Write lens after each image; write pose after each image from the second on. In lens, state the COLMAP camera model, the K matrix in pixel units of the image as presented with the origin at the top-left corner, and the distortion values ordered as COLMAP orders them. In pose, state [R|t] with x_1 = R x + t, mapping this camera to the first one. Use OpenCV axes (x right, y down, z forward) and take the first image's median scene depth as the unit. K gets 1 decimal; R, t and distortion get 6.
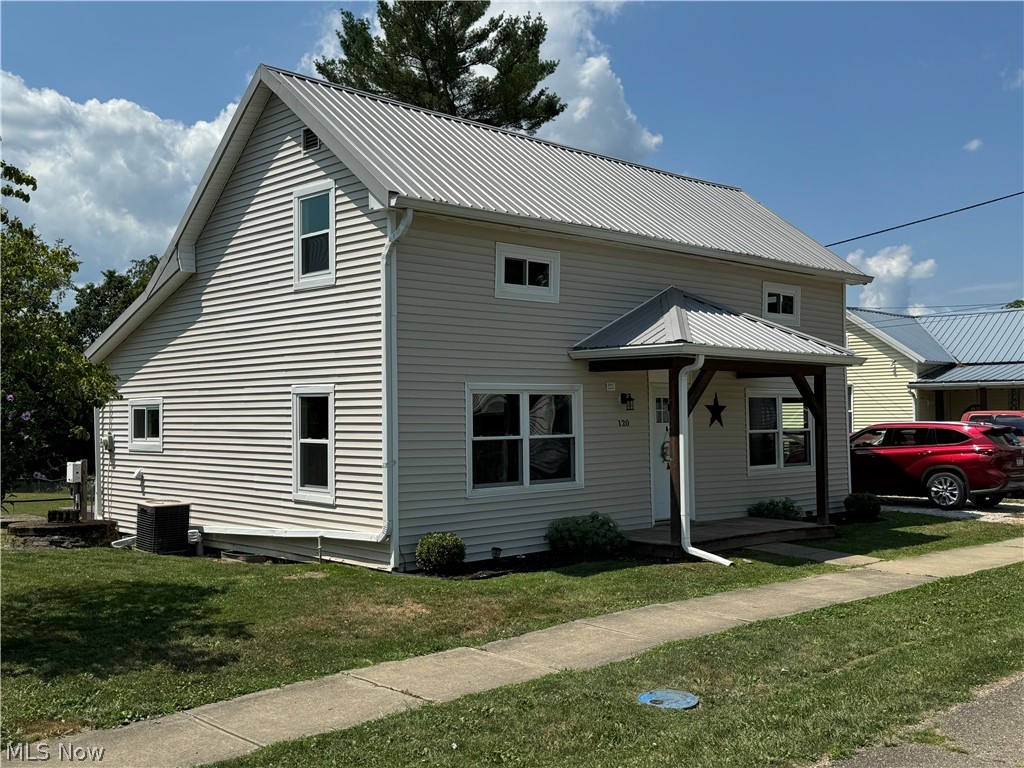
lens RADIAL K [[1047.1, 0, 444.4], [0, 1047.1, 381.0], [0, 0, 1]] dist [0.106177, -0.014170]
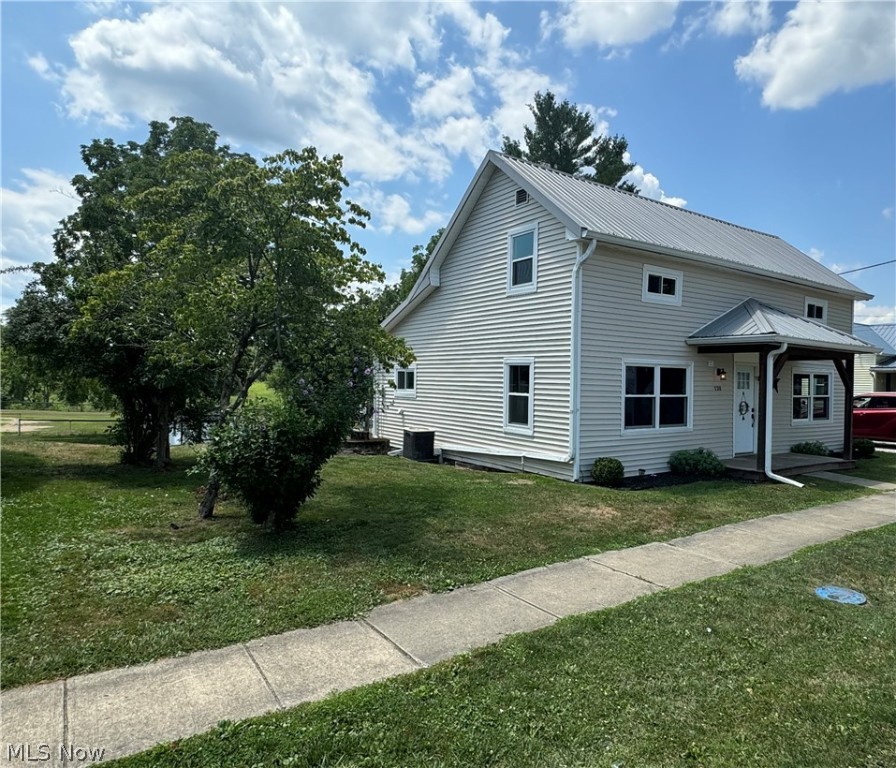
lens RADIAL K [[603.7, 0, 448.0], [0, 603.7, 384.0], [0, 0, 1]] dist [0.000108, -0.002633]
pose [[0.989020, 0.026344, -0.145418, -0.093918], [-0.020794, 0.999001, 0.039552, 0.008879], [0.146314, -0.036094, 0.988579, 0.106257]]
